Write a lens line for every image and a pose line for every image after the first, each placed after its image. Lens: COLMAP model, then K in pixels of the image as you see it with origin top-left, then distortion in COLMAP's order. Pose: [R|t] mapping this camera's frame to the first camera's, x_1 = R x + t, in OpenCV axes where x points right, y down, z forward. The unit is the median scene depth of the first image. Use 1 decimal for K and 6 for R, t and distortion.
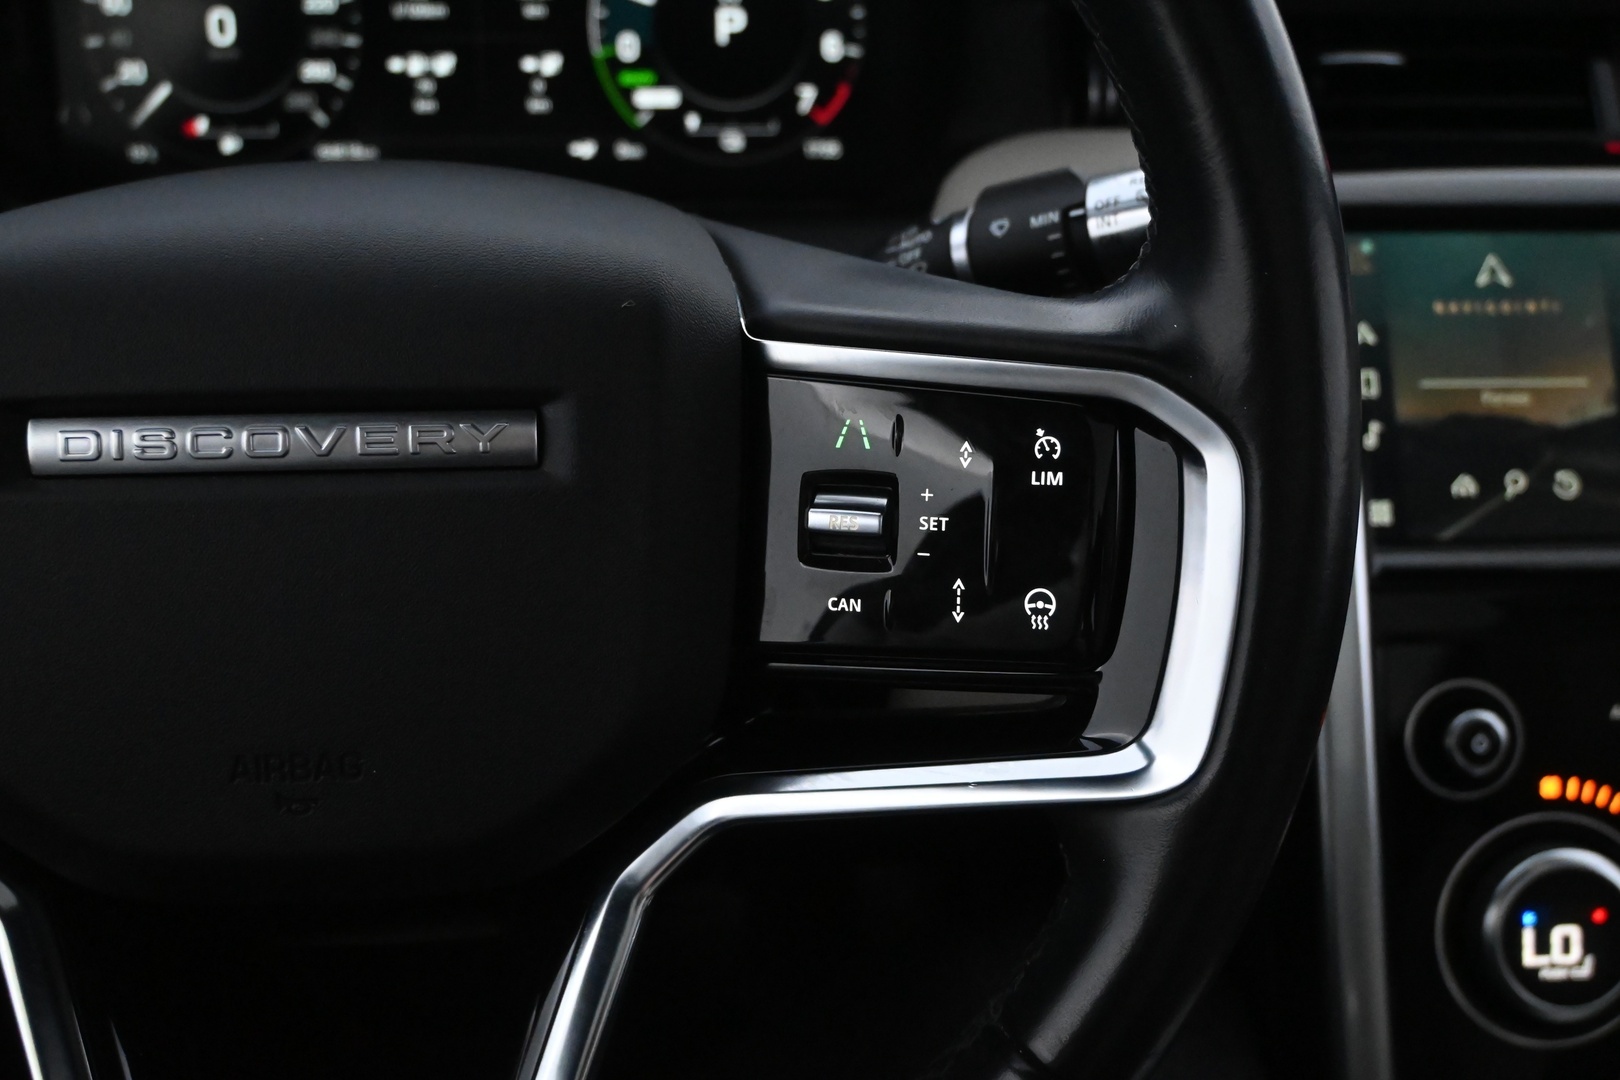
lens RADIAL K [[1724.5, 0, 810.0], [0, 1724.5, 540.0], [0, 0, 1]] dist [-0.008368, -0.008580]
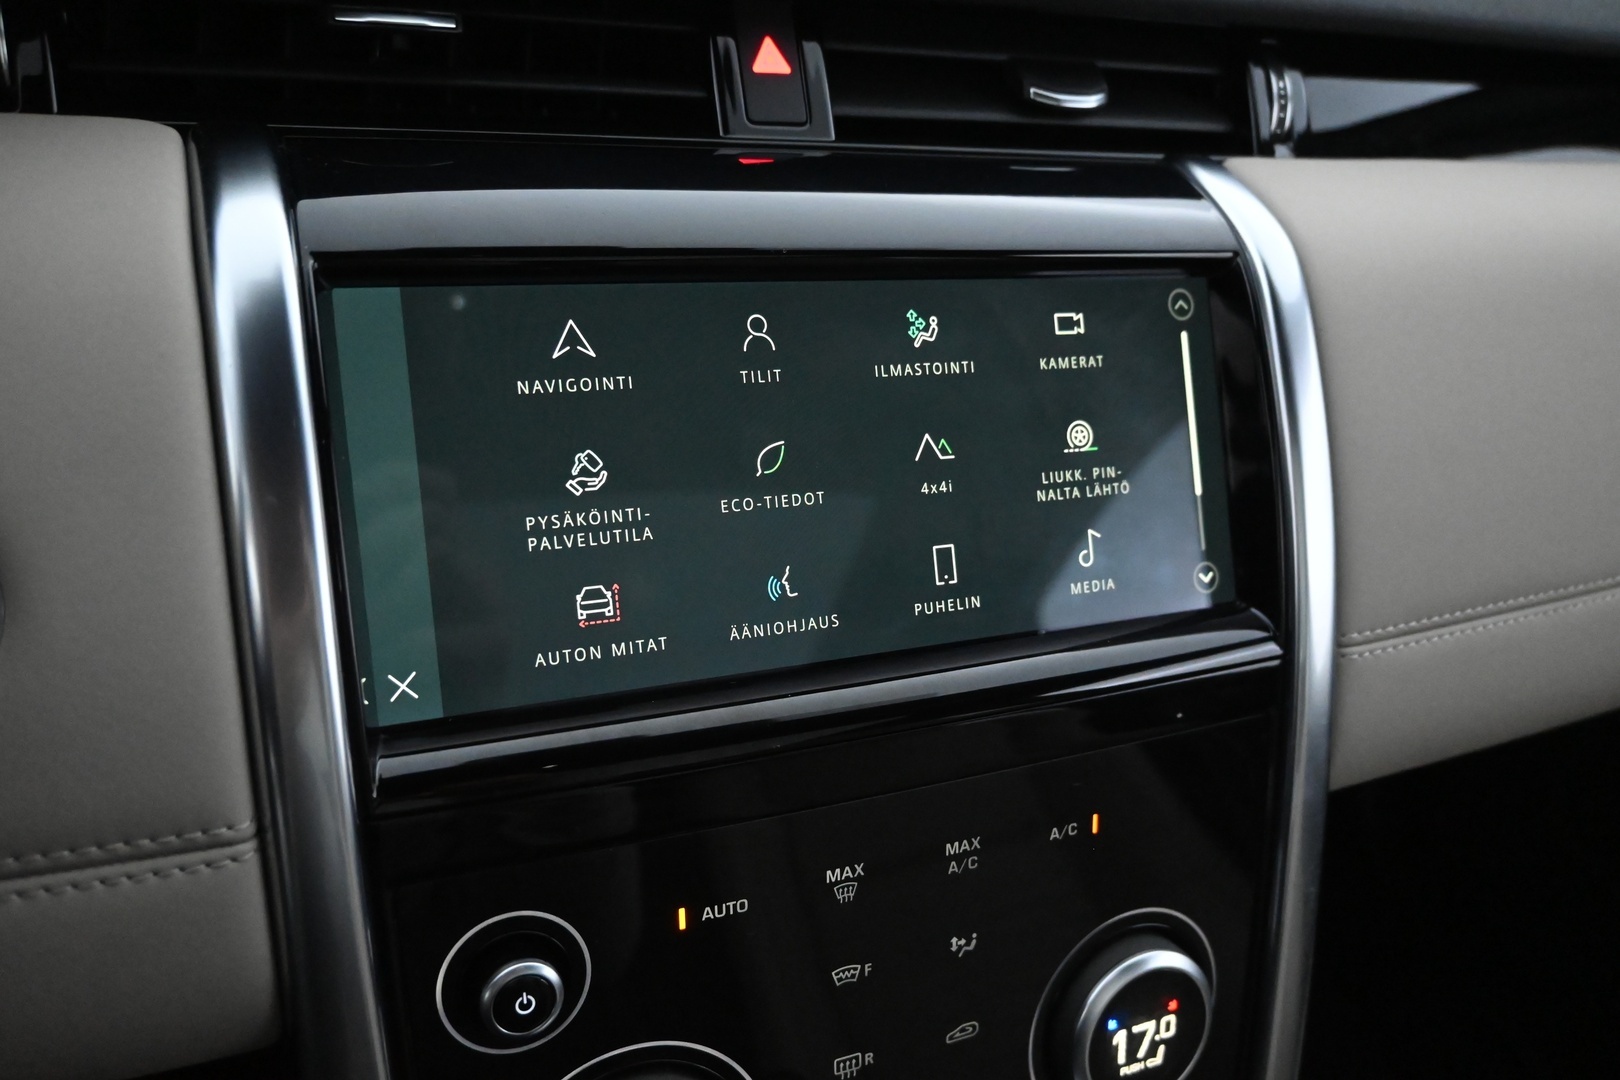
lens RADIAL K [[1243.3, 0, 810.0], [0, 1243.3, 540.0], [0, 0, 1]] dist [-0.009512, 0.001239]
pose [[0.936422, -0.067588, 0.344305, 0.317423], [0.004608, 0.983556, 0.180543, -0.173129], [-0.350846, -0.167478, 0.921335, 0.464549]]
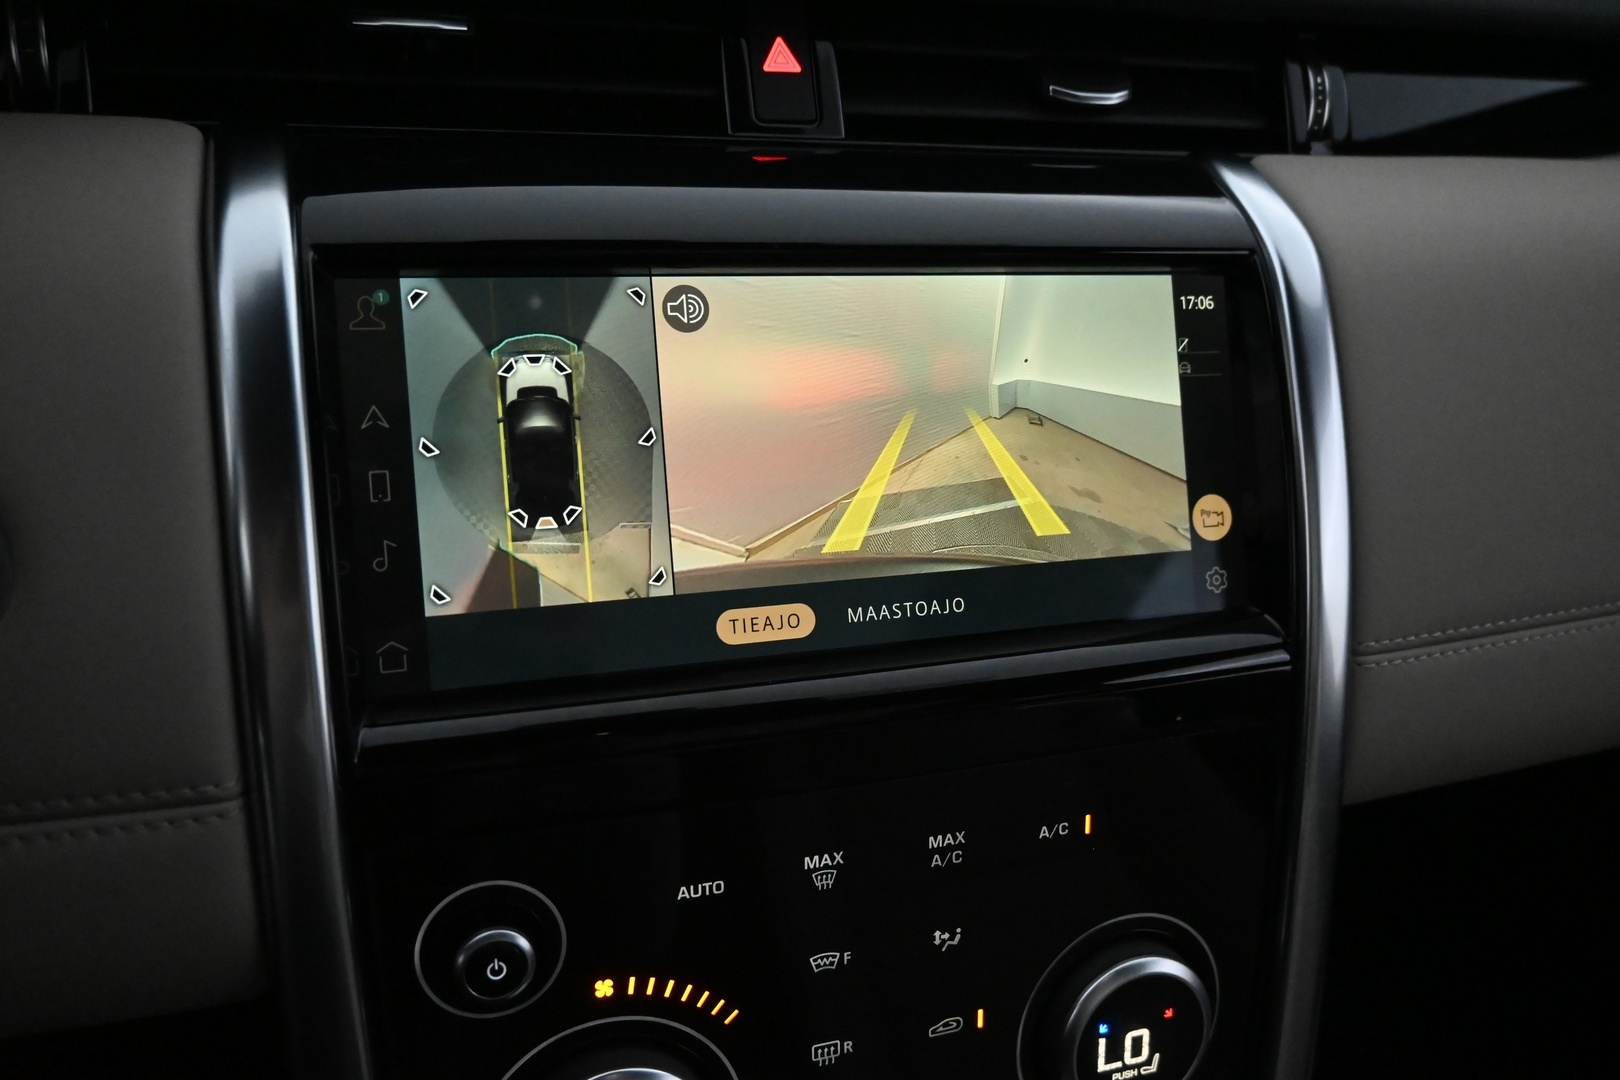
lens RADIAL K [[1243.3, 0, 810.0], [0, 1243.3, 540.0], [0, 0, 1]] dist [-0.009512, 0.001239]
pose [[0.963954, -0.044000, 0.262407, 0.369838], [-0.002839, 0.984475, 0.175504, -0.167026], [-0.266055, -0.169923, 0.948863, 0.437507]]
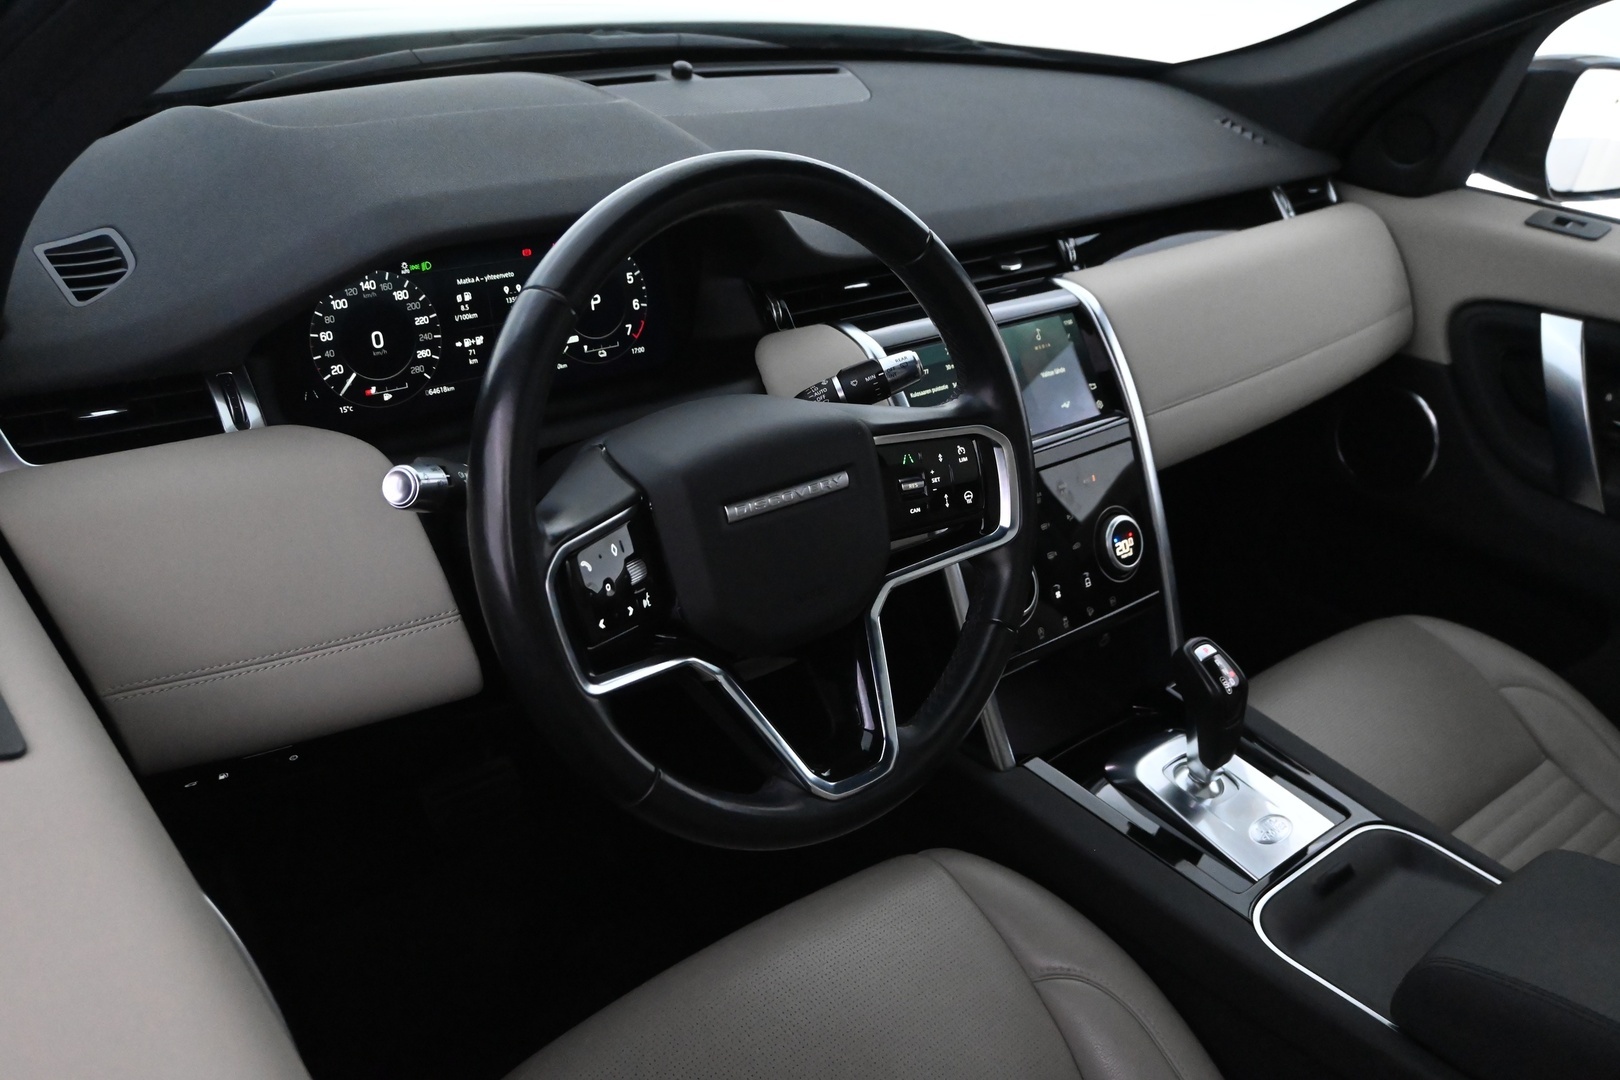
lens RADIAL K [[1365.1, 0, 810.0], [0, 1365.1, 540.0], [0, 0, 1]] dist [0.000606, 0.001618]
pose [[0.800544, -0.236702, 0.550547, -1.022291], [0.227900, 0.969913, 0.085618, -0.113753], [-0.554249, 0.056929, 0.830402, -0.670604]]
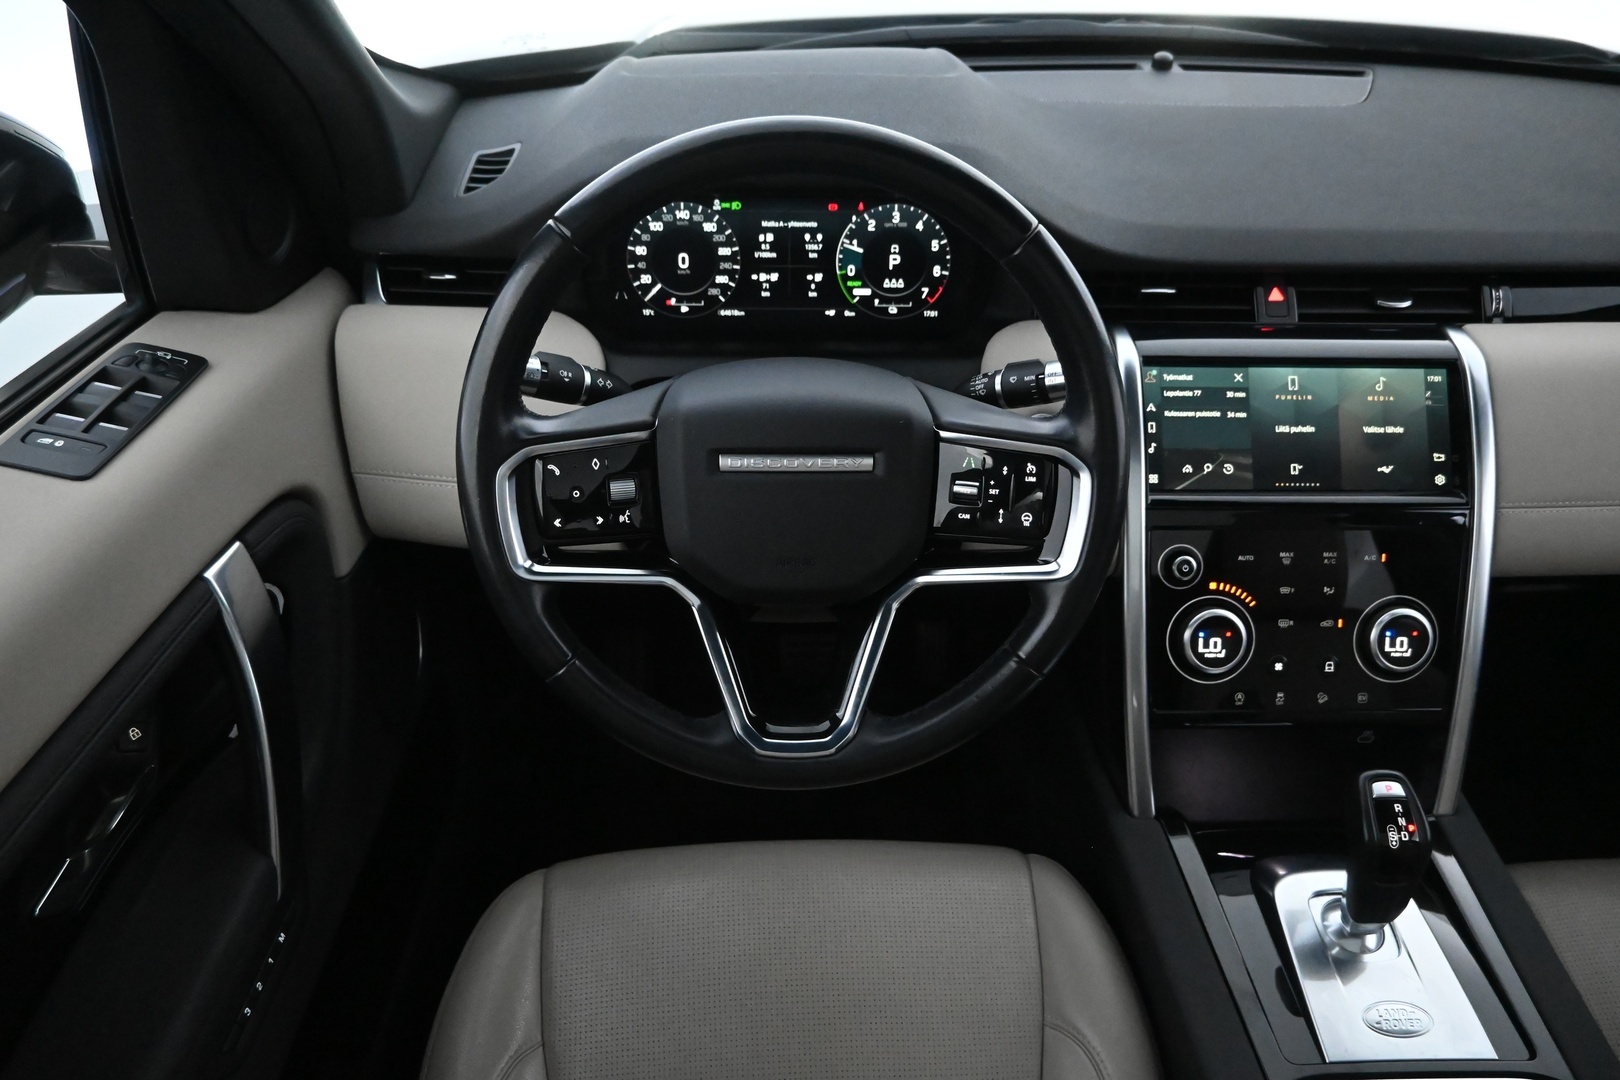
lens RADIAL K [[1105.8, 0, 810.0], [0, 1105.8, 540.0], [0, 0, 1]] dist [-0.006707, 0.003762]
pose [[0.999269, 0.024193, -0.029586, -0.130777], [-0.021473, 0.995797, 0.089032, -0.060586], [0.031615, -0.088331, 0.995589, -0.669591]]
